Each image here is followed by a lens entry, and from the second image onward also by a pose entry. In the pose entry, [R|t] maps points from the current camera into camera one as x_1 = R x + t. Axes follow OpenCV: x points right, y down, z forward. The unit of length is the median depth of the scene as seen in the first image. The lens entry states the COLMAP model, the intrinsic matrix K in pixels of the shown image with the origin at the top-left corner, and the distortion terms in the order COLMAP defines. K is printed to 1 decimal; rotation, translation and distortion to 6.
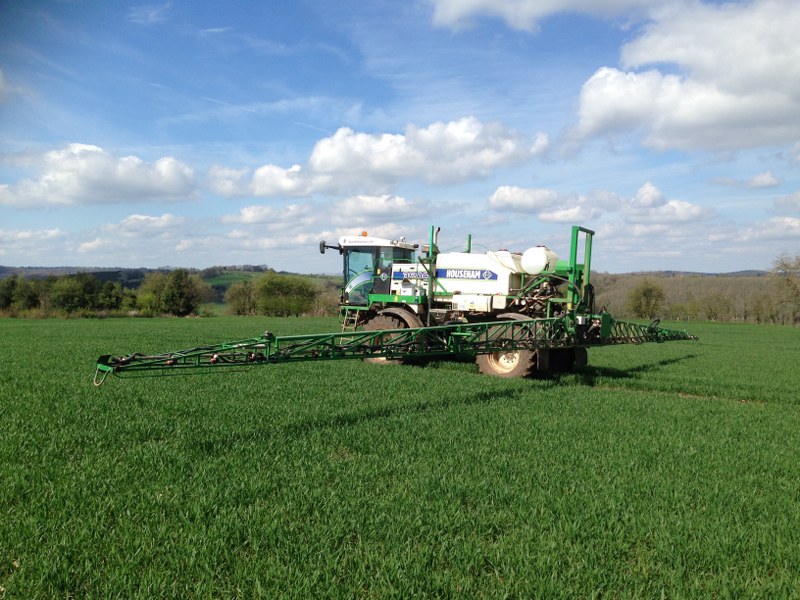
lens RADIAL K [[772.3, 0, 400.0], [0, 772.3, 300.0], [0, 0, 1]] dist [0.045011, -0.010968]
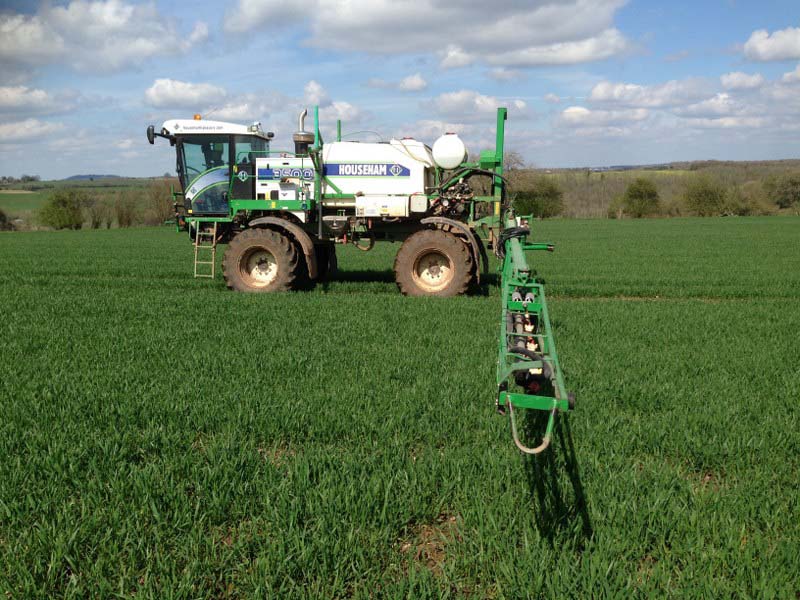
lens RADIAL K [[772.3, 0, 400.0], [0, 772.3, 300.0], [0, 0, 1]] dist [0.045011, -0.010968]
pose [[0.894264, -0.091150, 0.438159, -0.234559], [0.037000, 0.990746, 0.130588, -0.003681], [-0.446008, -0.100568, 0.889361, 0.267333]]
